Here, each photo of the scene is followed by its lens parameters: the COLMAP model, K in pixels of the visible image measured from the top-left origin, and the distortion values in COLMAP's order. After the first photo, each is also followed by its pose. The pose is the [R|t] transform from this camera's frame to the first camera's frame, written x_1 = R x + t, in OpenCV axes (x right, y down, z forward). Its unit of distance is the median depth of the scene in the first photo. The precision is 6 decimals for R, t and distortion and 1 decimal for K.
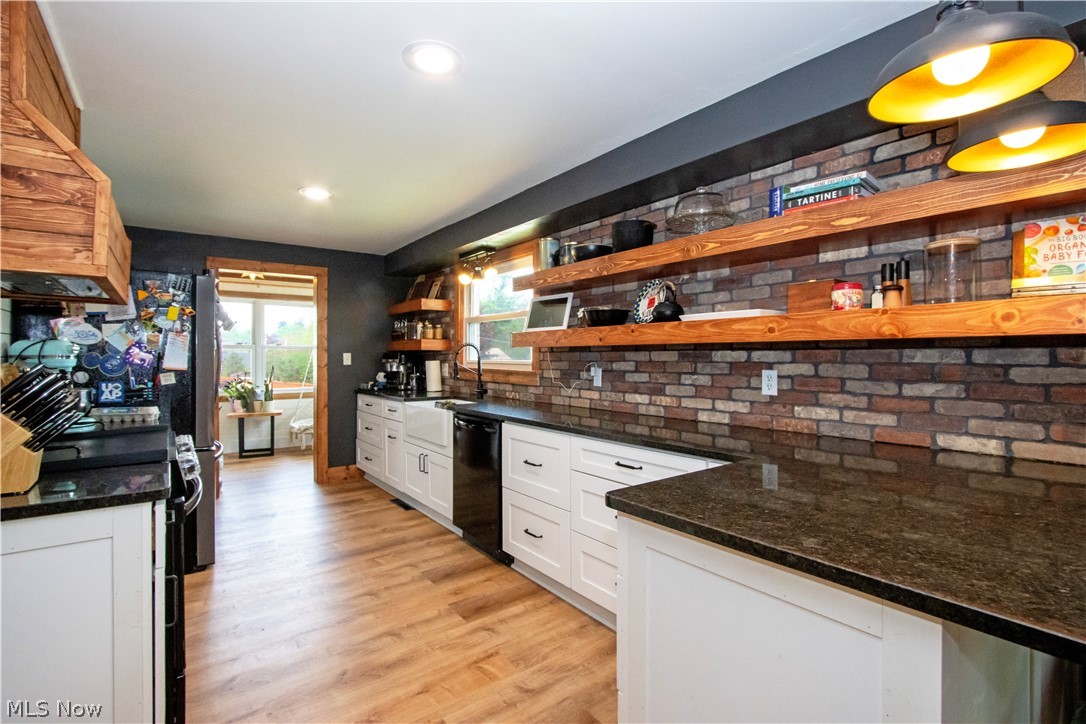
lens RADIAL K [[502.1, 0, 538.0], [0, 502.1, 358.7], [0, 0, 1]] dist [-0.003146, -0.000287]
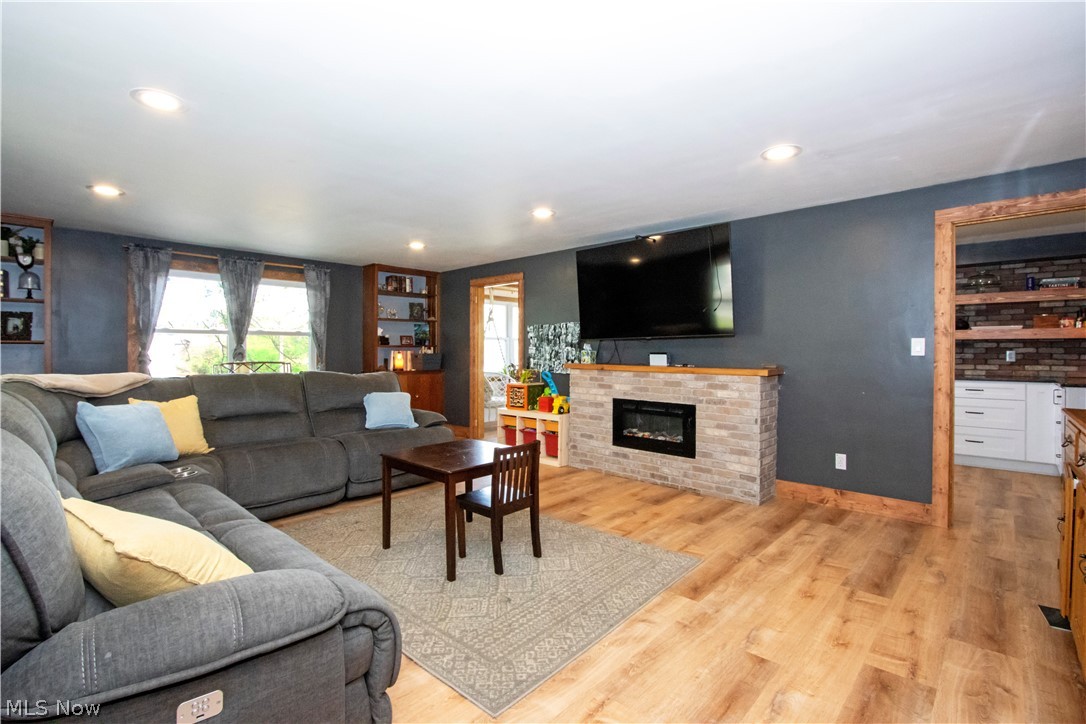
lens RADIAL K [[502.1, 0, 547.5], [0, 502.1, 361.6], [0, 0, 1]] dist [-0.003146, -0.000287]
pose [[0.980702, 0.002300, 0.195496, -2.113276], [-0.005492, 0.999860, 0.015790, 0.047819], [-0.195433, -0.016559, 0.980577, -0.872338]]
